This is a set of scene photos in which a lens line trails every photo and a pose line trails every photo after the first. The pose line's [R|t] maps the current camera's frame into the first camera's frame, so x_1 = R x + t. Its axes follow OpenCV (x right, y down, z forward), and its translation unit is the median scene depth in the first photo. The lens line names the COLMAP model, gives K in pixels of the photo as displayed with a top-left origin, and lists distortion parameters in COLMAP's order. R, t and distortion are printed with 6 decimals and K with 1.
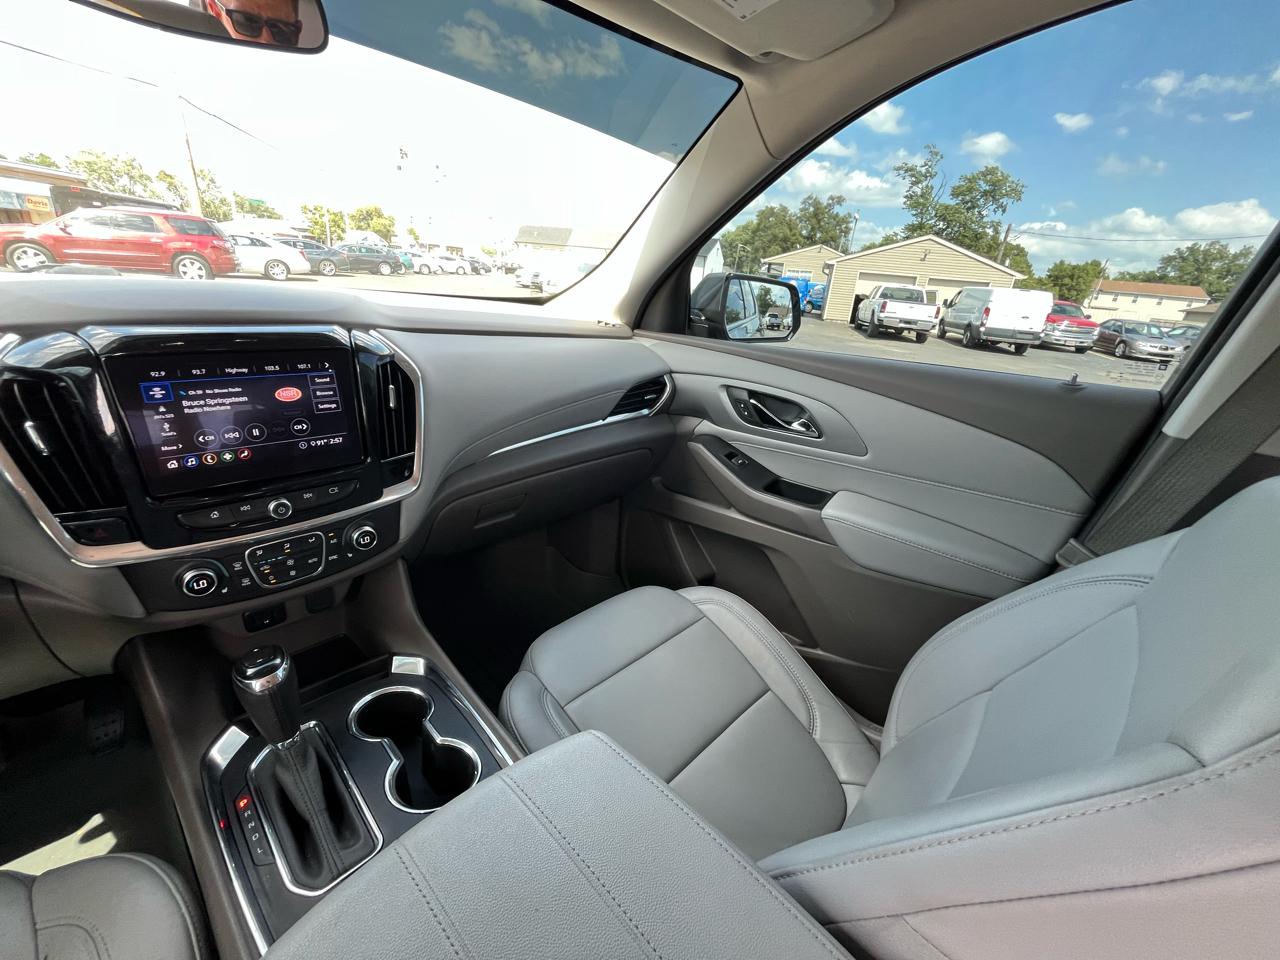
lens RADIAL K [[515.1, 0, 637.8], [0, 515.1, 478.2], [0, 0, 1]] dist [-0.004656, 0.000490]
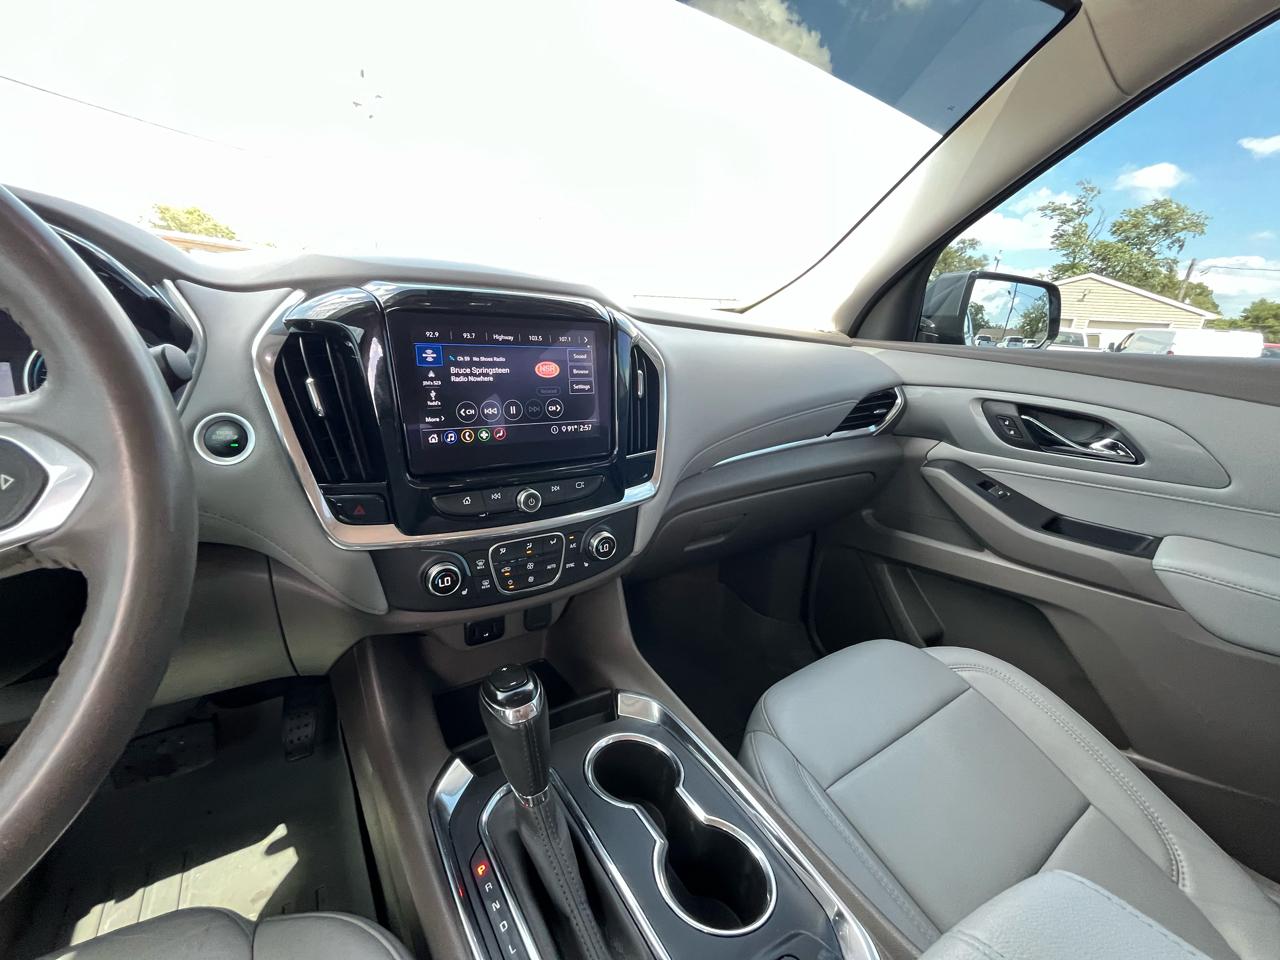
lens RADIAL K [[514.7, 0, 638.2], [0, 514.7, 478.3], [0, 0, 1]] dist [-0.001954, -0.000688]
pose [[0.979079, 0.042812, -0.198923, -0.198601], [-0.060102, 0.994843, -0.081707, 0.045944], [0.194399, 0.091953, 0.976603, 0.113250]]
